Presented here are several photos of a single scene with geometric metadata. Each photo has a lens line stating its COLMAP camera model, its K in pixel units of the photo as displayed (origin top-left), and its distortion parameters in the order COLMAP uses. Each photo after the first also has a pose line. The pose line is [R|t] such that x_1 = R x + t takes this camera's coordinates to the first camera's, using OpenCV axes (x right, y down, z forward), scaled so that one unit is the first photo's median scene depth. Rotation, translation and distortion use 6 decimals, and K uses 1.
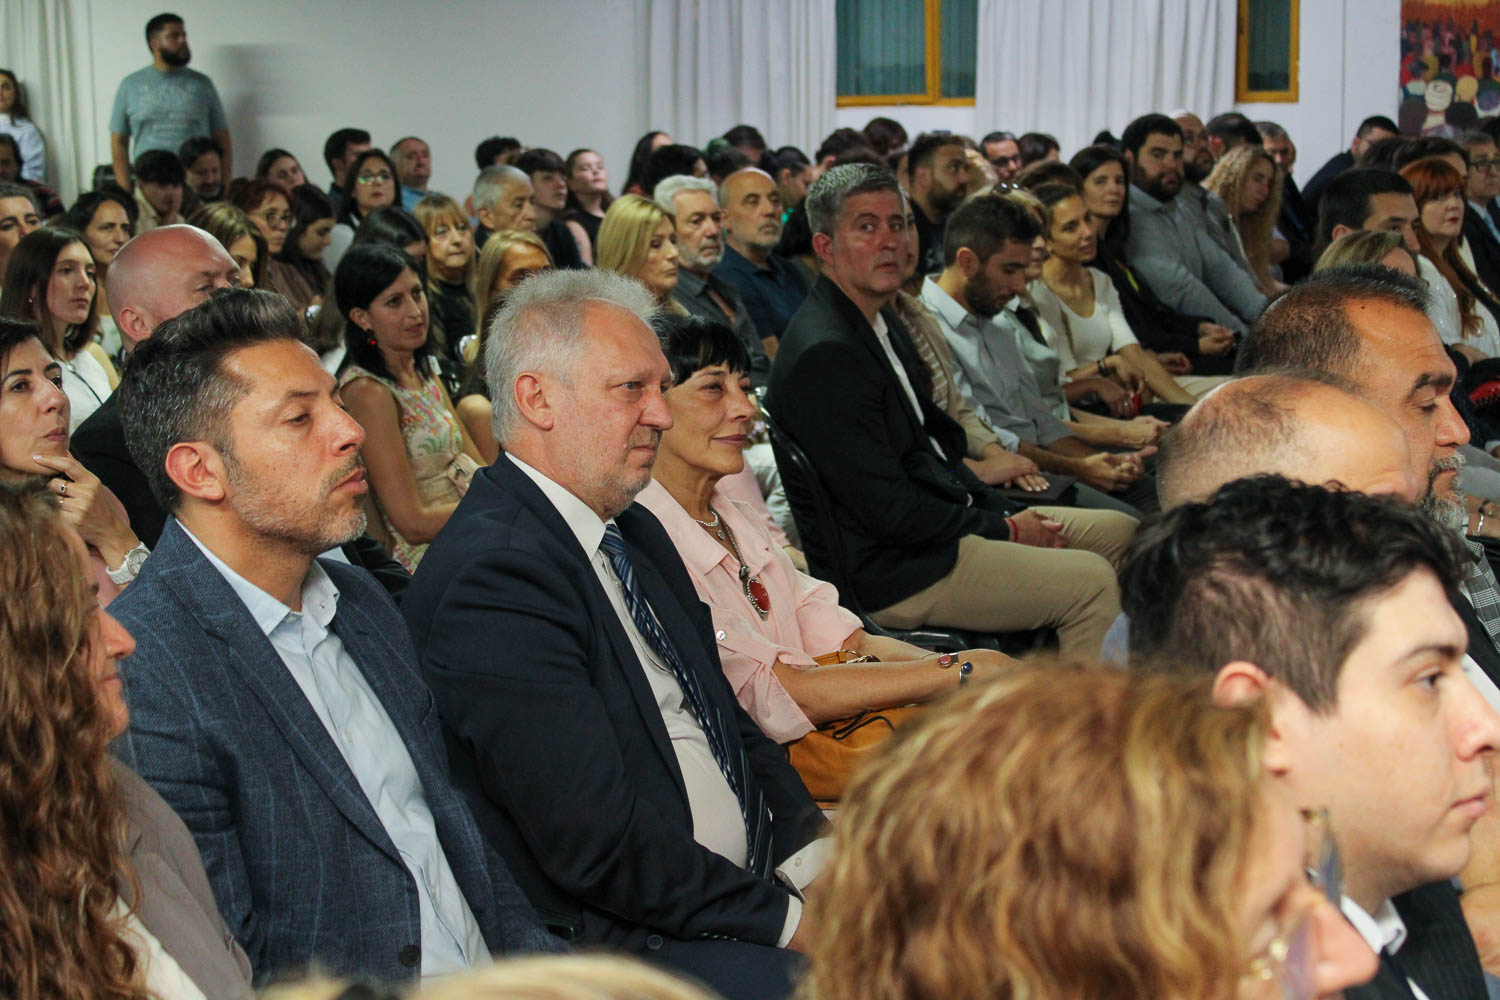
lens RADIAL K [[3641.0, 0, 750.2], [0, 3641.0, 500.0], [0, 0, 1]] dist [0.298075, 0.000000]
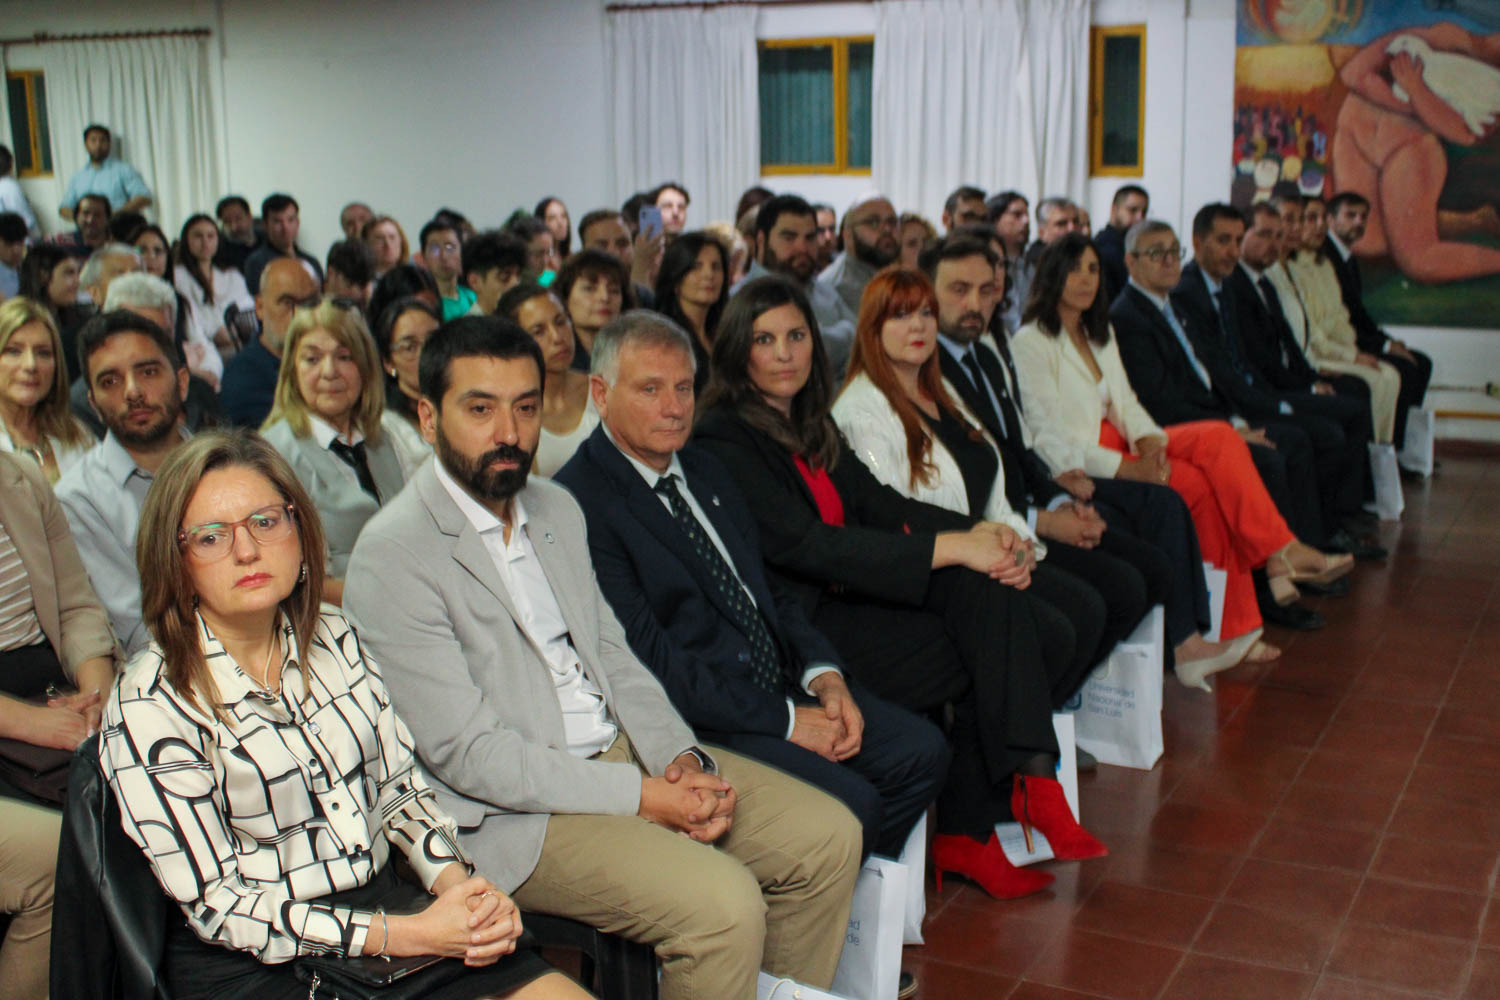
lens RADIAL K [[1795.9, 0, 747.6], [0, 1795.9, 497.1], [0, 0, 1]] dist [-0.039870, 0.000000]
pose [[0.957994, 0.059258, -0.280600, 0.193651], [-0.035919, 0.995508, 0.087601, -0.054504], [0.284531, -0.073842, 0.955819, 0.437567]]
